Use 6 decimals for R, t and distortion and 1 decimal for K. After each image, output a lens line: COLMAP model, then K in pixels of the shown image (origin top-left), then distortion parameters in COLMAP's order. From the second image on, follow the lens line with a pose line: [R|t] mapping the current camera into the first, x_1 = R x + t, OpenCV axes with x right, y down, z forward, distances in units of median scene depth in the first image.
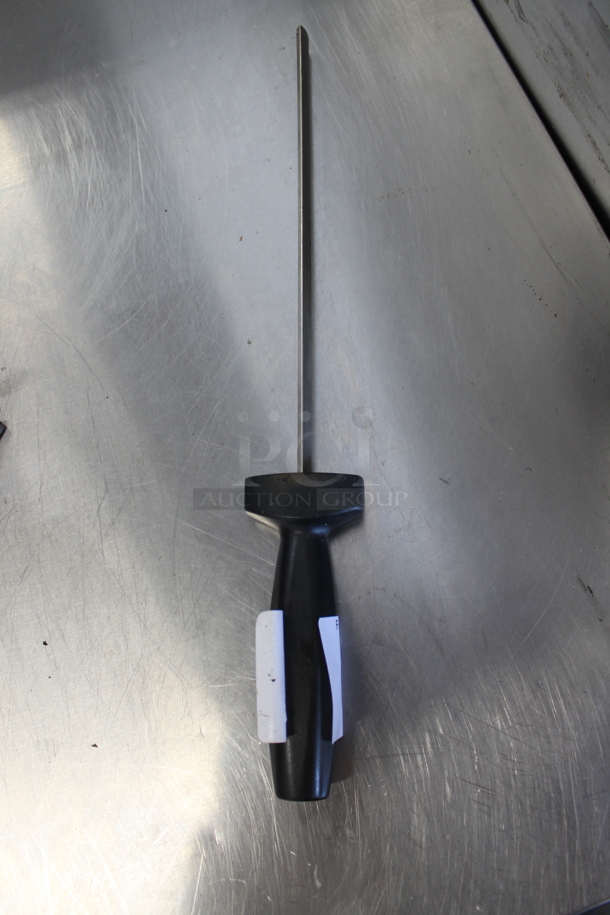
lens RADIAL K [[756.1, 0, 305.0], [0, 756.1, 457.5], [0, 0, 1]] dist [-0.162374, 0.119890]
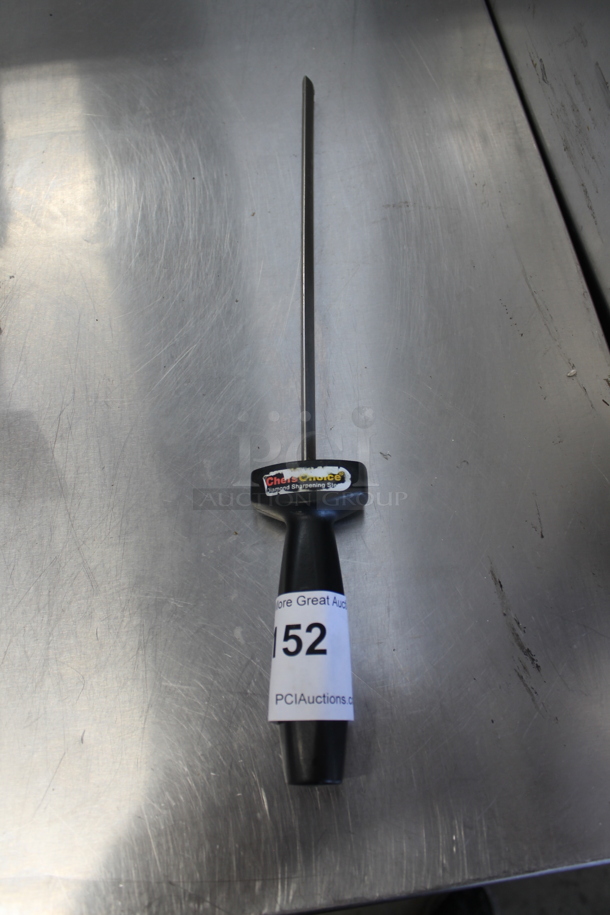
lens RADIAL K [[756.1, 0, 305.0], [0, 756.1, 457.5], [0, 0, 1]] dist [-0.162374, 0.119890]
pose [[0.974846, 0.221187, -0.027399, 0.104202], [-0.222877, 0.967238, -0.121560, 0.180109], [-0.000386, 0.124609, 0.992206, -0.039546]]
